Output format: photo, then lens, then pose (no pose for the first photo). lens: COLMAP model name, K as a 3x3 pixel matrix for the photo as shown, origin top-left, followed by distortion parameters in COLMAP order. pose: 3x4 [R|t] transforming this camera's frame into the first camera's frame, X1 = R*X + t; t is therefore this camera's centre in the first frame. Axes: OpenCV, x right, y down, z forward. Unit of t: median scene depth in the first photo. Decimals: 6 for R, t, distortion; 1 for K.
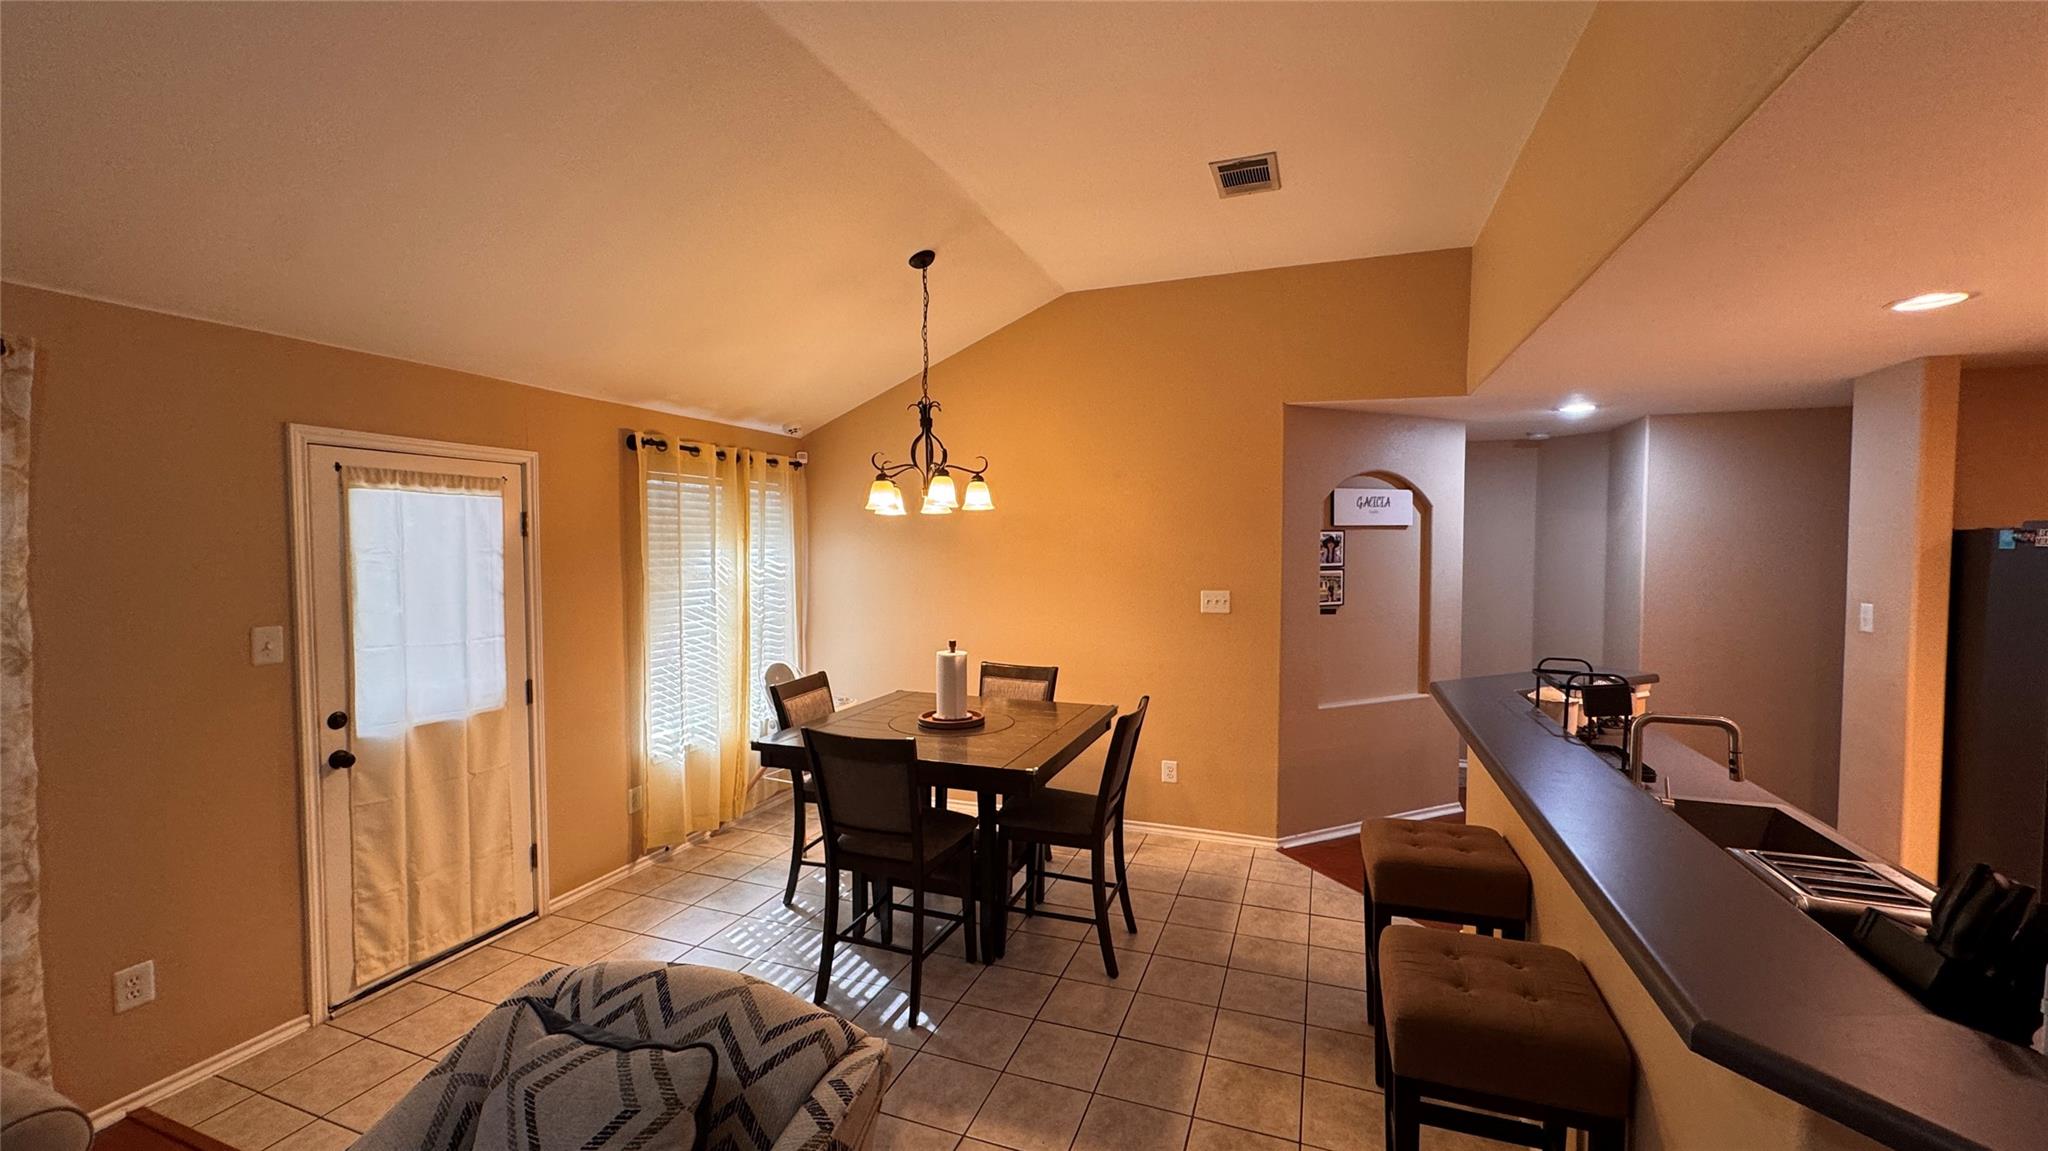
lens RADIAL K [[821.0, 0, 1022.1], [0, 821.0, 568.3], [0, 0, 1]] dist [-0.000168, 0.000417]
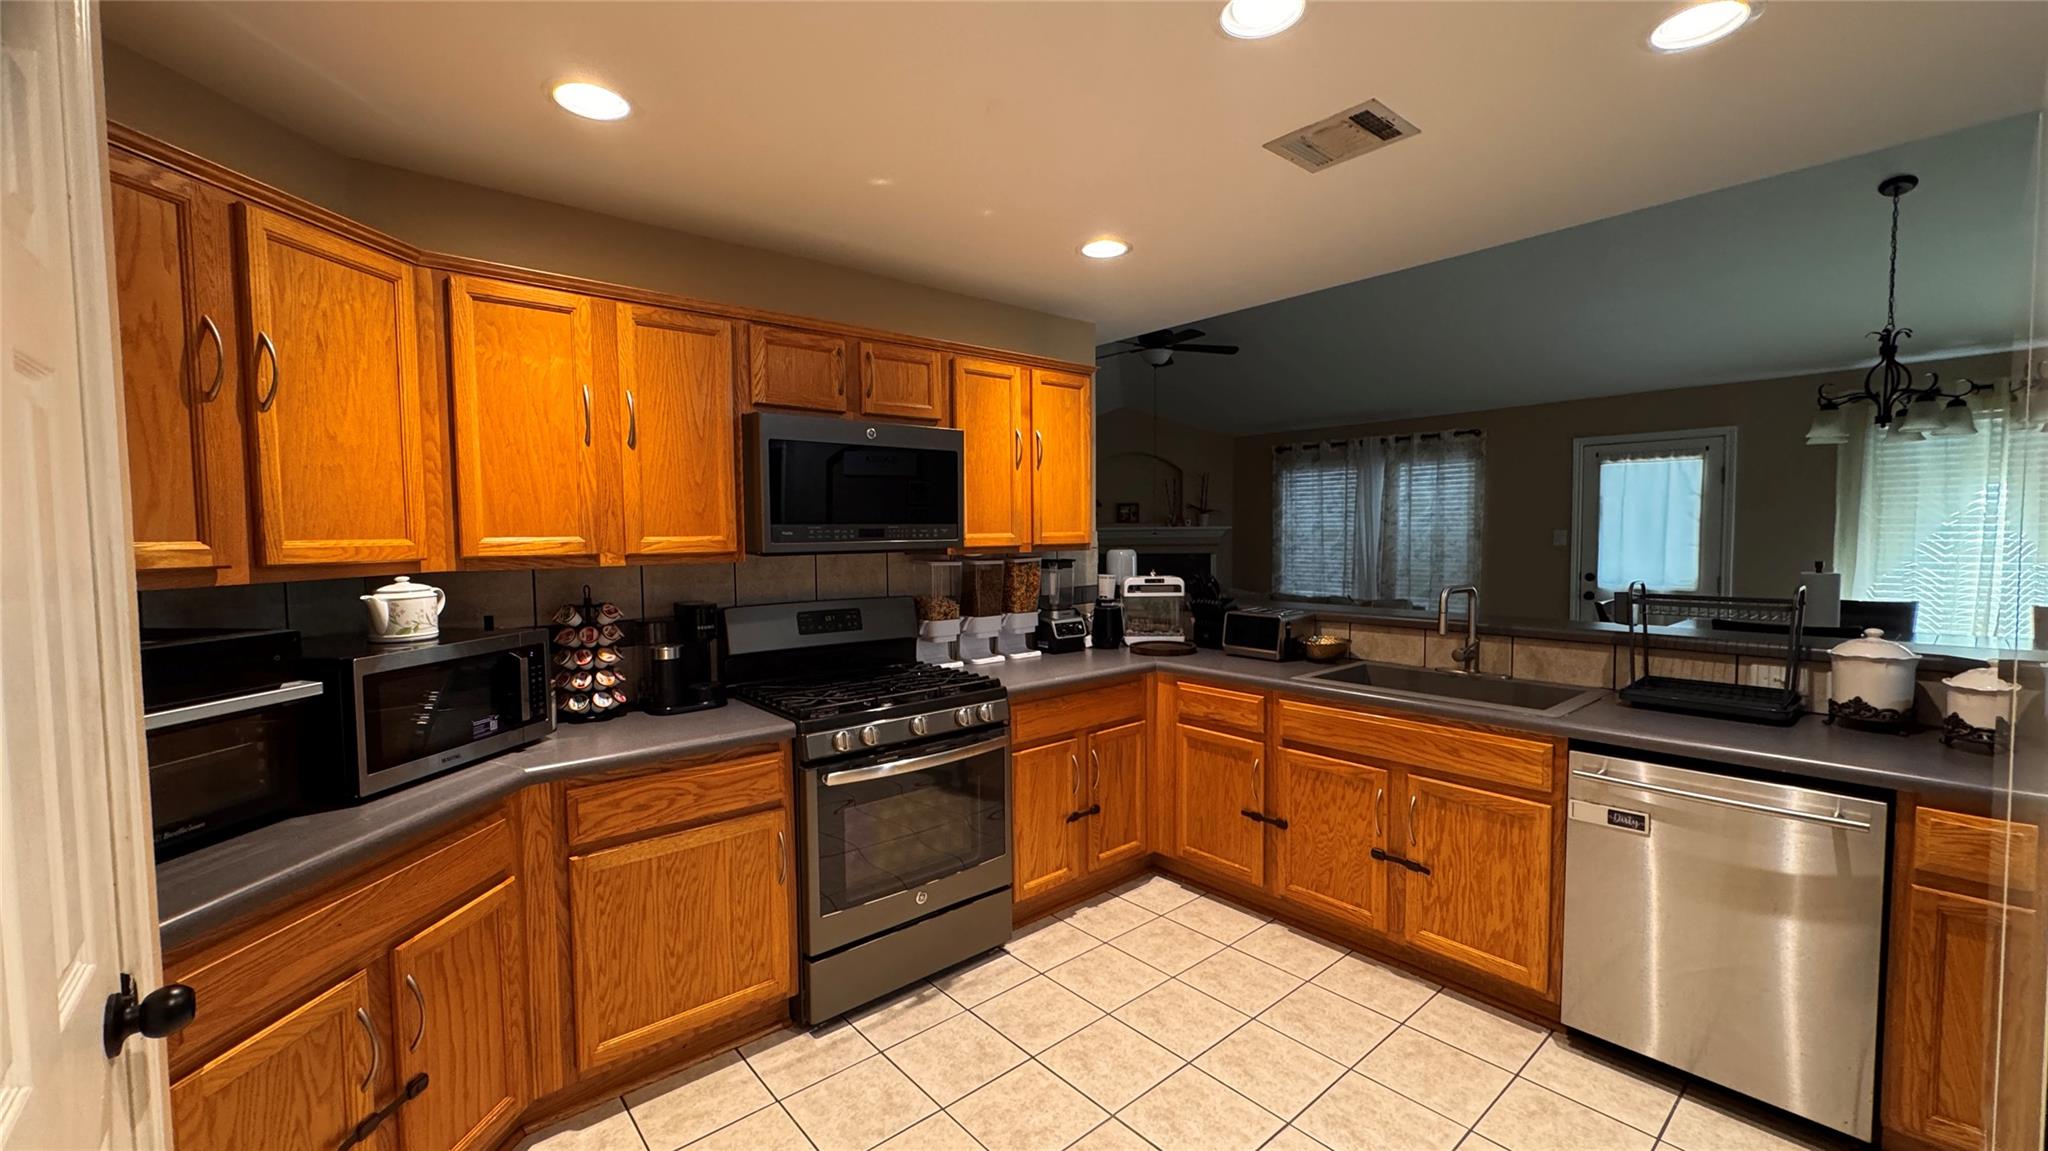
lens RADIAL K [[821.0, 0, 1029.8], [0, 821.0, 575.4], [0, 0, 1]] dist [-0.000168, 0.000417]
pose [[-0.481054, 0.061221, -0.874551, 1.655746], [-0.008282, 0.997197, 0.074362, 0.037103], [0.876652, 0.043015, -0.479198, 0.738657]]
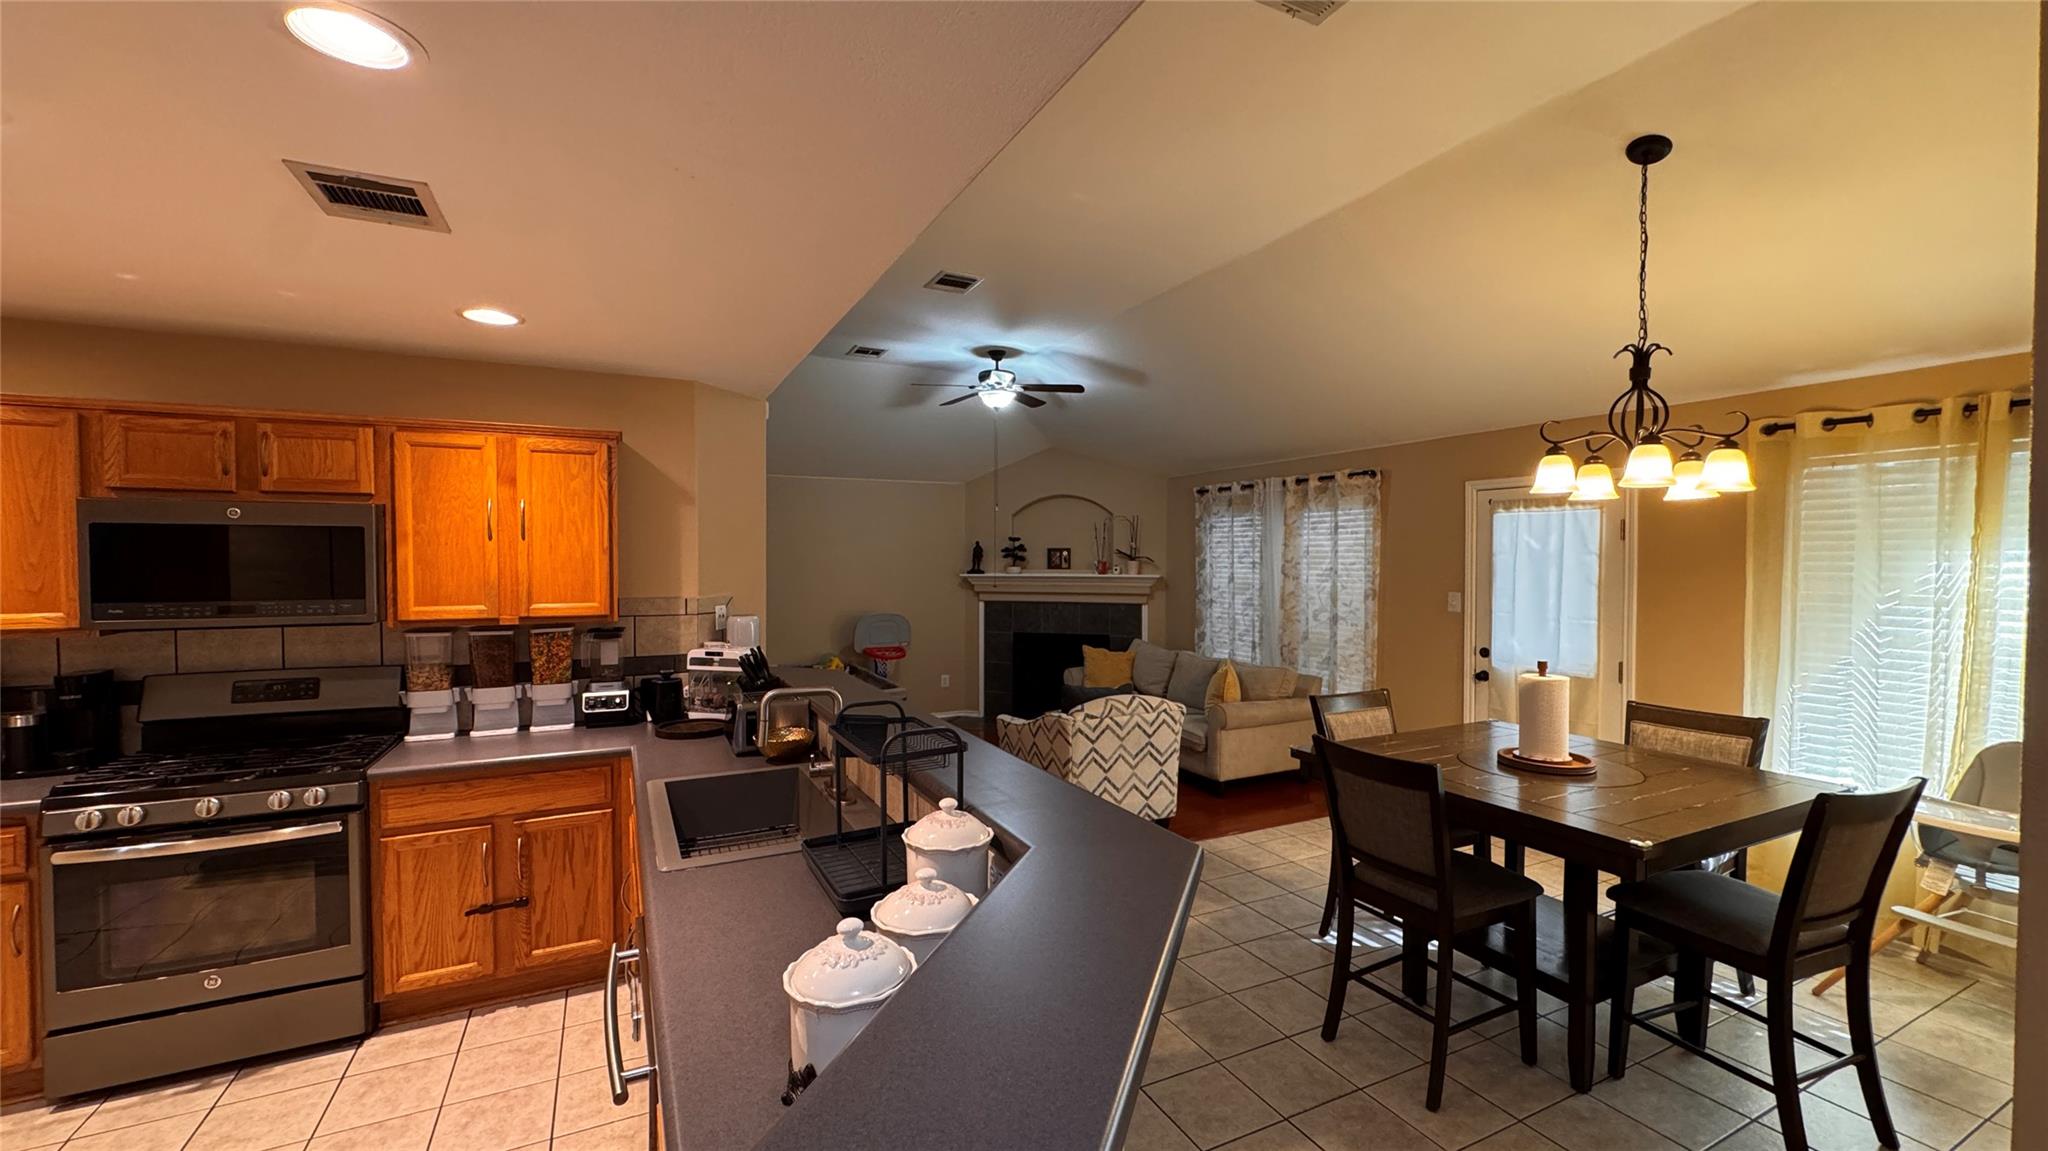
lens RADIAL K [[821.0, 0, 1027.4], [0, 821.0, 574.9], [0, 0, 1]] dist [-0.000168, 0.000417]
pose [[-0.678944, 0.021846, -0.733865, 1.019637], [-0.014611, 0.998957, 0.043255, -0.032539], [0.734044, 0.040090, -0.677917, 1.423268]]
